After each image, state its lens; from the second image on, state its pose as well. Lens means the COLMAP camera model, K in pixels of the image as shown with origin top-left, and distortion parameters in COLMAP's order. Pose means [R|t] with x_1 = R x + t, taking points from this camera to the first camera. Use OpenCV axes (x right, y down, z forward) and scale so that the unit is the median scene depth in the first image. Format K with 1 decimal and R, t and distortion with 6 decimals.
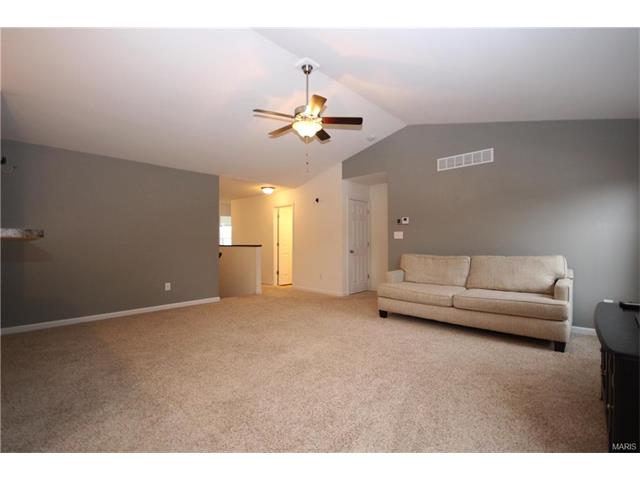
lens RADIAL K [[295.0, 0, 329.2], [0, 295.0, 239.7], [0, 0, 1]] dist [-0.000340, -0.000084]
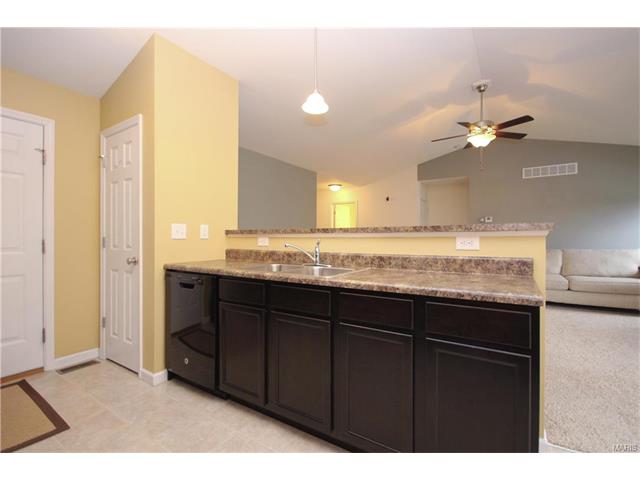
lens RADIAL K [[295.0, 0, 329.2], [0, 295.0, 239.7], [0, 0, 1]] dist [-0.000340, -0.000084]
pose [[0.981701, 0.000088, 0.190429, -0.697840], [-0.003422, 0.999847, 0.017177, -0.003757], [-0.190398, -0.017514, 0.981551, -0.023271]]
